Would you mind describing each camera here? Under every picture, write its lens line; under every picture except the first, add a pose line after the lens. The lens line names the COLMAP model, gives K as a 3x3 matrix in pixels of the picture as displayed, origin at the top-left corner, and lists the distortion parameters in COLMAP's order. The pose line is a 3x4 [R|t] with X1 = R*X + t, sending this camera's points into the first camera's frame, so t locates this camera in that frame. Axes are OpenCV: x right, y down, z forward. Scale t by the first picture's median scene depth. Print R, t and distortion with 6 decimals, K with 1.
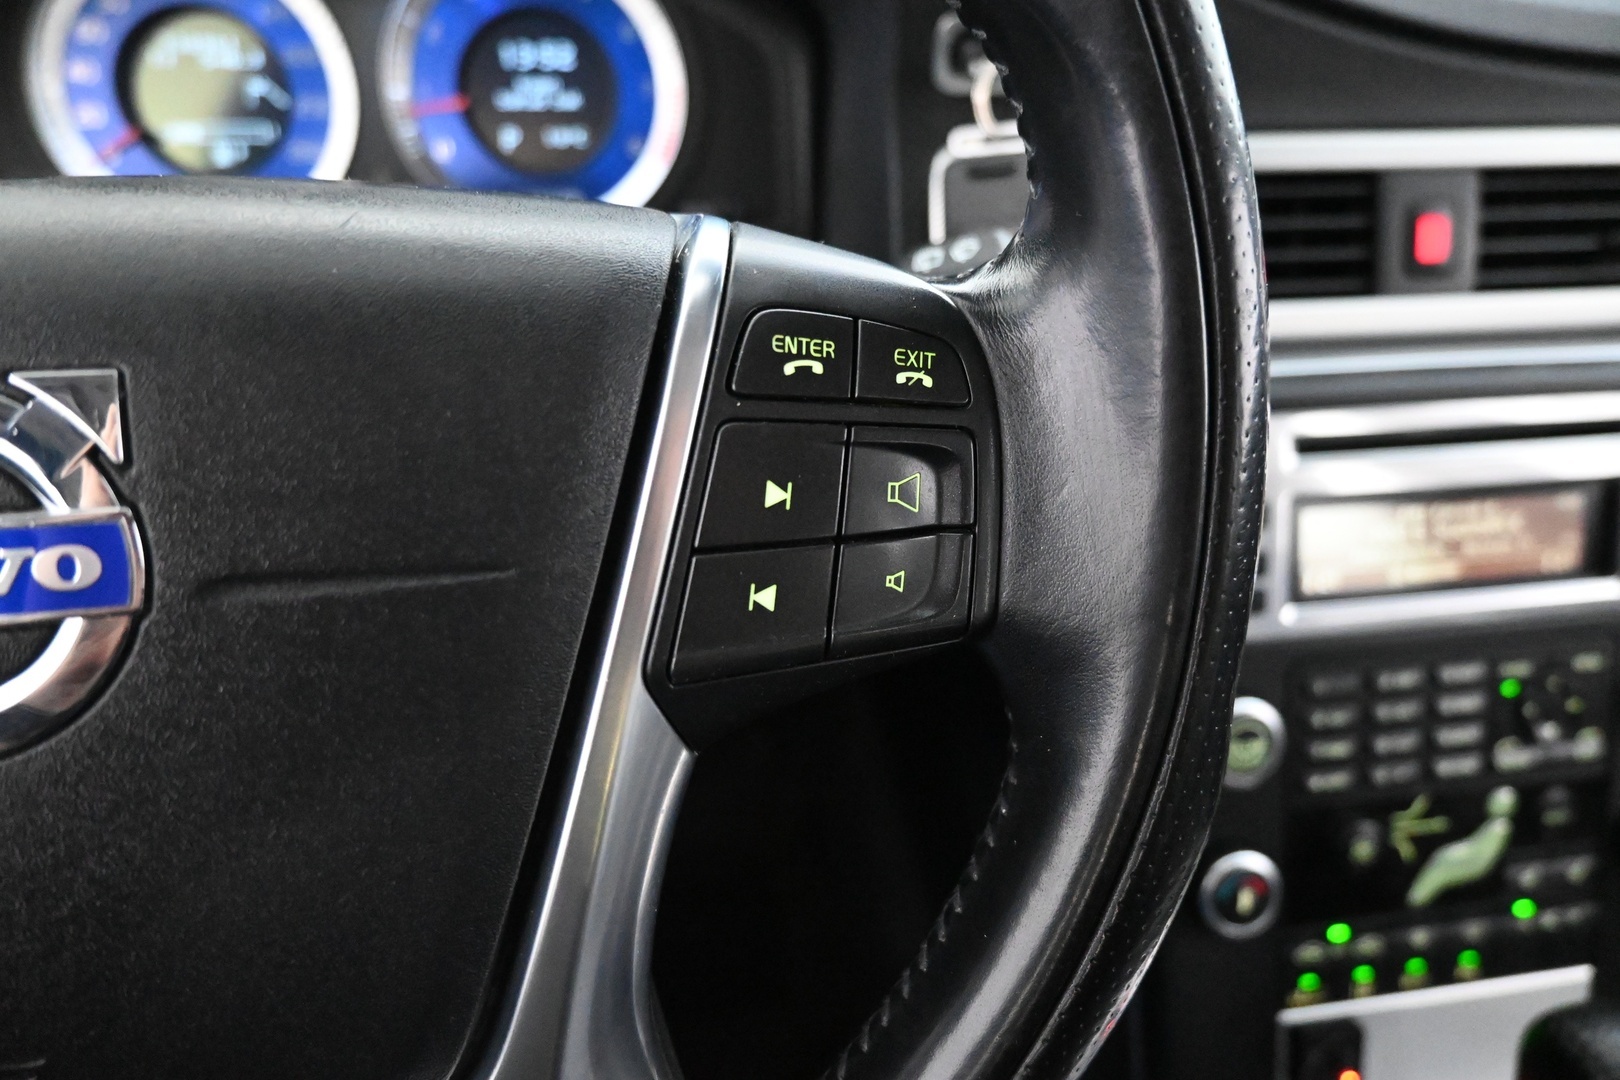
lens RADIAL K [[1096.5, 0, 809.9], [0, 1096.5, 529.7], [0, 0, 1]] dist [0.003730, -0.010756]
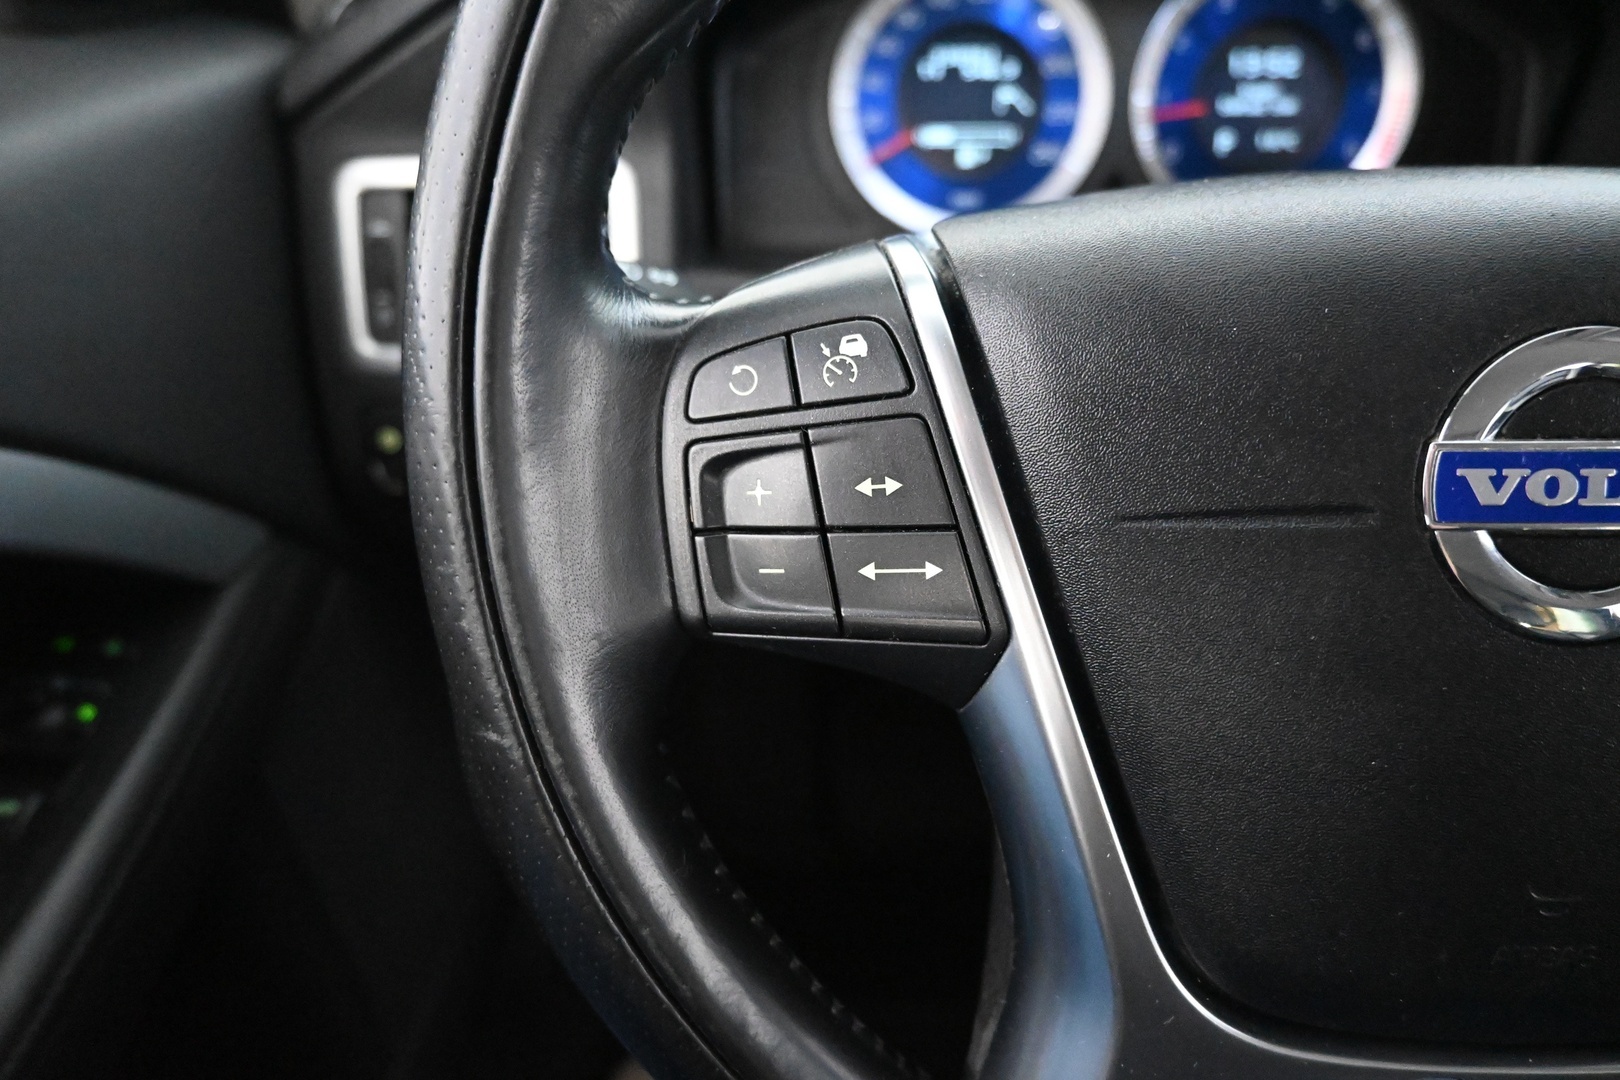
lens RADIAL K [[1096.5, 0, 812.2], [0, 1096.5, 538.4], [0, 0, 1]] dist [0.003730, -0.010756]
pose [[0.977619, 0.070384, -0.198262, -0.478359], [-0.070814, 0.997477, 0.004931, 0.054573], [0.198109, 0.009219, 0.980137, -0.128860]]
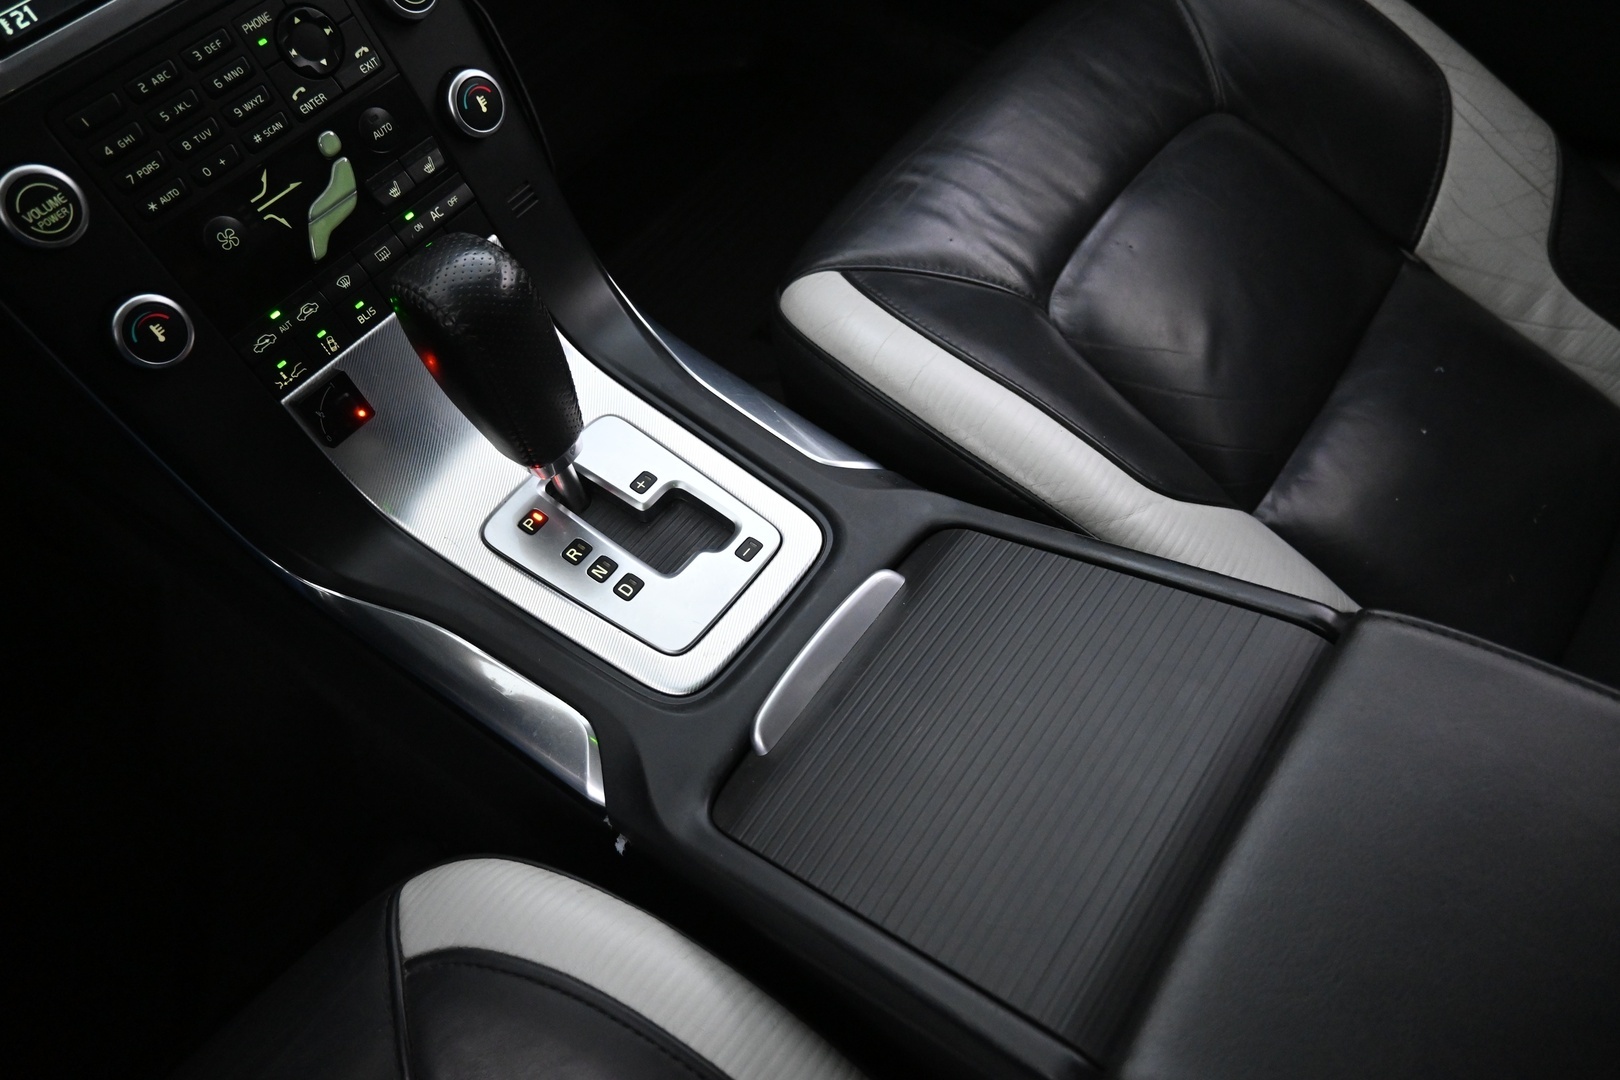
lens RADIAL K [[1096.5, 0, 807.6], [0, 1096.5, 545.0], [0, 0, 1]] dist [0.003730, -0.010756]
pose [[0.719744, -0.605444, 0.339716, 0.348616], [0.415174, 0.767563, 0.488341, 0.222391], [-0.556416, -0.210439, 0.803814, -0.311268]]
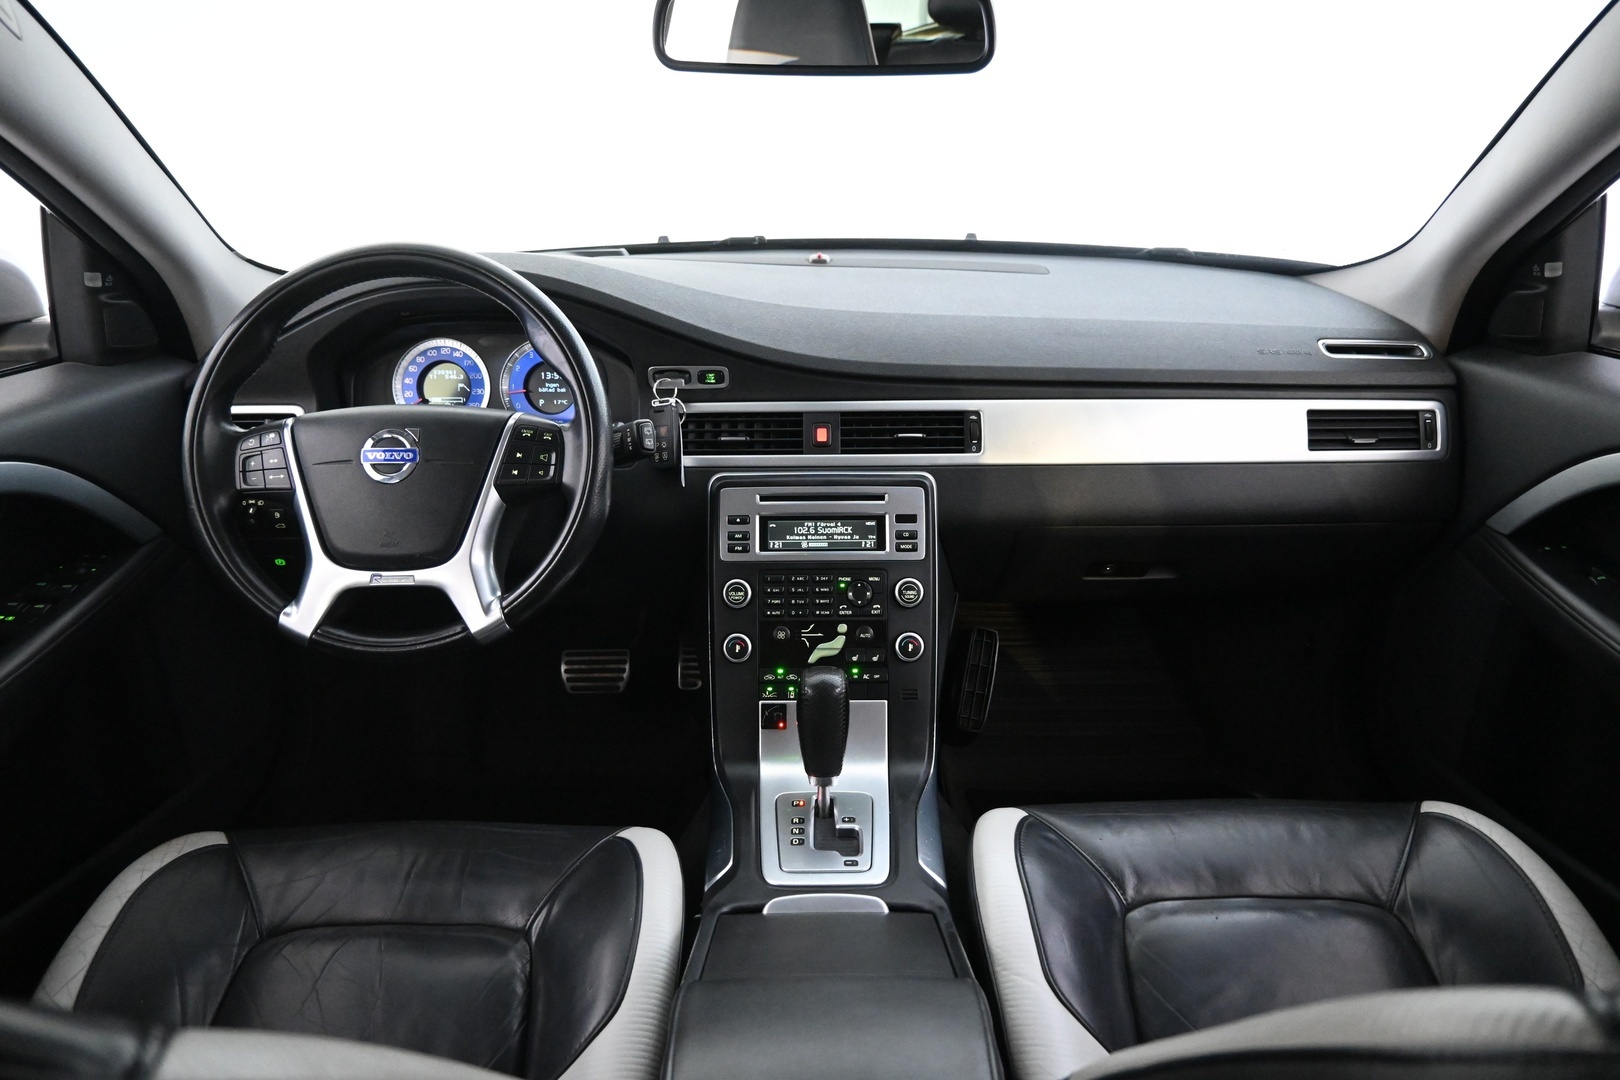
lens RADIAL K [[1096.5, 0, 820.4], [0, 1096.5, 545.1], [0, 0, 1]] dist [0.003730, -0.010756]
pose [[0.986364, 0.025578, -0.162578, 1.041083], [-0.061507, 0.973560, -0.219993, 0.670707], [0.152653, 0.226993, 0.961858, -1.767481]]
